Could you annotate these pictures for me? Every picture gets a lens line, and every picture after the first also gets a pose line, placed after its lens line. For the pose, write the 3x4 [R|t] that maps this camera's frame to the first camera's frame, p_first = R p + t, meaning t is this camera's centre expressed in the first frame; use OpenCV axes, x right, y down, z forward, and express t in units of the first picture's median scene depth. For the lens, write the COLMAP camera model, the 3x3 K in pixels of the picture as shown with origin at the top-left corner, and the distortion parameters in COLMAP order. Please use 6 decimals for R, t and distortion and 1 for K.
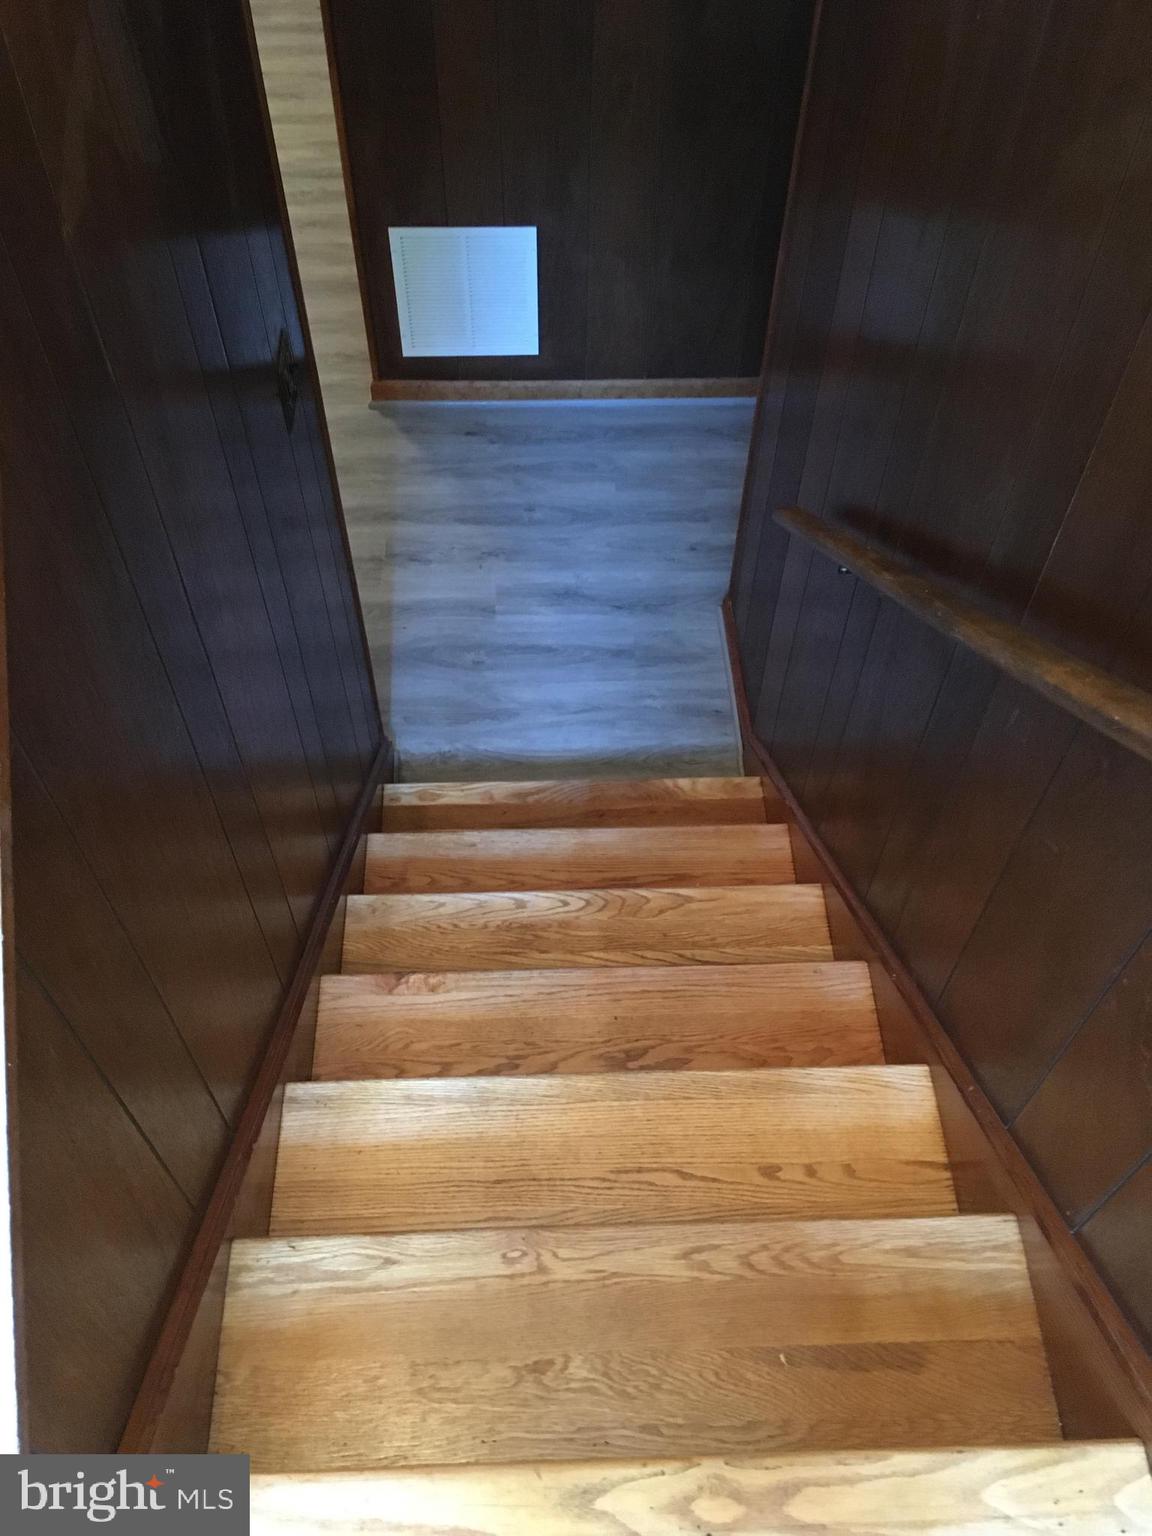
lens RADIAL K [[1297.2, 0, 576.0], [0, 1297.2, 768.0], [0, 0, 1]] dist [0.119415, -0.194512]
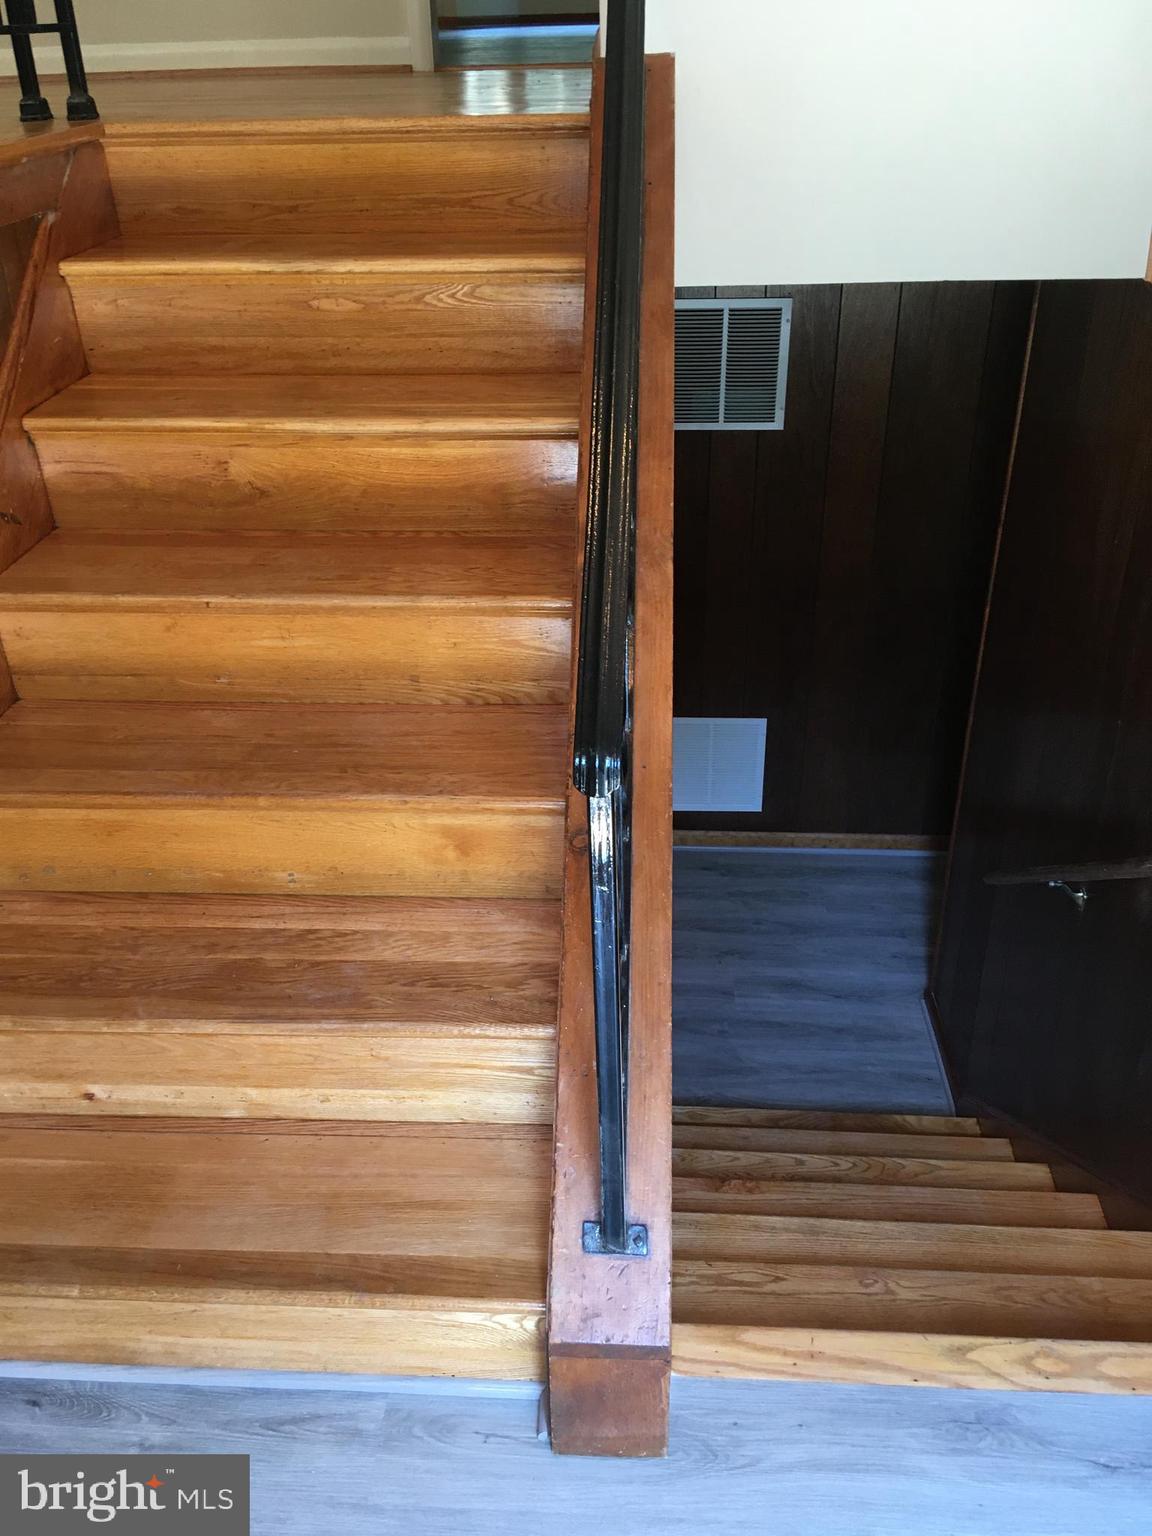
lens RADIAL K [[1297.2, 0, 576.0], [0, 1297.2, 768.0], [0, 0, 1]] dist [0.119415, -0.194512]
pose [[0.995027, 0.021397, -0.097275, -0.099479], [-0.058843, 0.914279, -0.400788, 0.193300], [0.080361, 0.404519, 0.910992, -0.226255]]
